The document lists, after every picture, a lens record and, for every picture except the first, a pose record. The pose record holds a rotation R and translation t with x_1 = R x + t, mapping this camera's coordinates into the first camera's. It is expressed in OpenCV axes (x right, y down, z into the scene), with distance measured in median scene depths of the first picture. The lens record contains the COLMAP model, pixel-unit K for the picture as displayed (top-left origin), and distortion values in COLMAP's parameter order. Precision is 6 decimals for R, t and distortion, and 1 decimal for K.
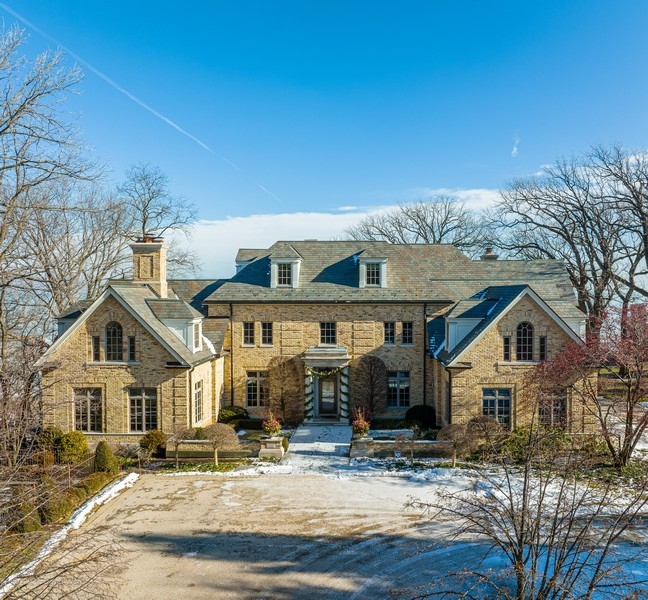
lens RADIAL K [[577.9, 0, 366.5], [0, 577.9, 281.0], [0, 0, 1]] dist [0.001084, -0.010693]
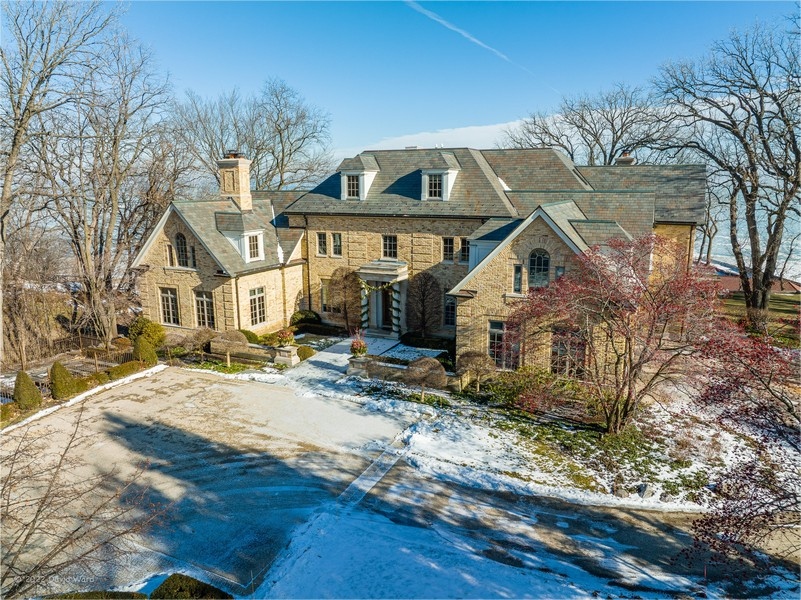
lens RADIAL K [[559.5, 0, 400.6], [0, 559.5, 283.8], [0, 0, 1]] dist [0.007791, 0.000601]
pose [[0.908300, 0.068779, -0.412626, 0.365778], [0.013036, 0.981258, 0.192258, -0.033146], [0.418116, -0.180007, 0.890380, 0.150712]]
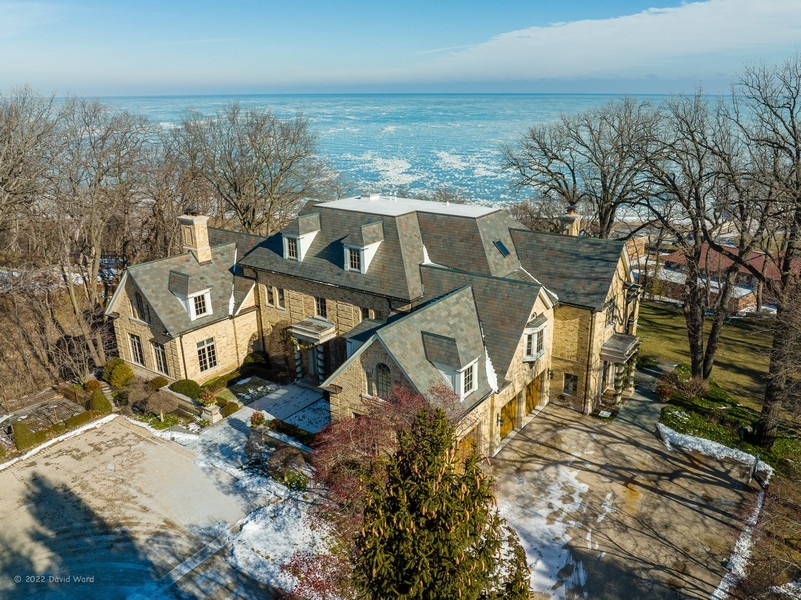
lens RADIAL K [[605.6, 0, 433.4], [0, 605.6, 297.3], [0, 0, 1]] dist [-0.005696, -0.001434]
pose [[0.843921, 0.168633, -0.509275, 0.719442], [0.010123, 0.944136, 0.329400, -0.314265], [0.536373, -0.283143, 0.795069, 0.224861]]
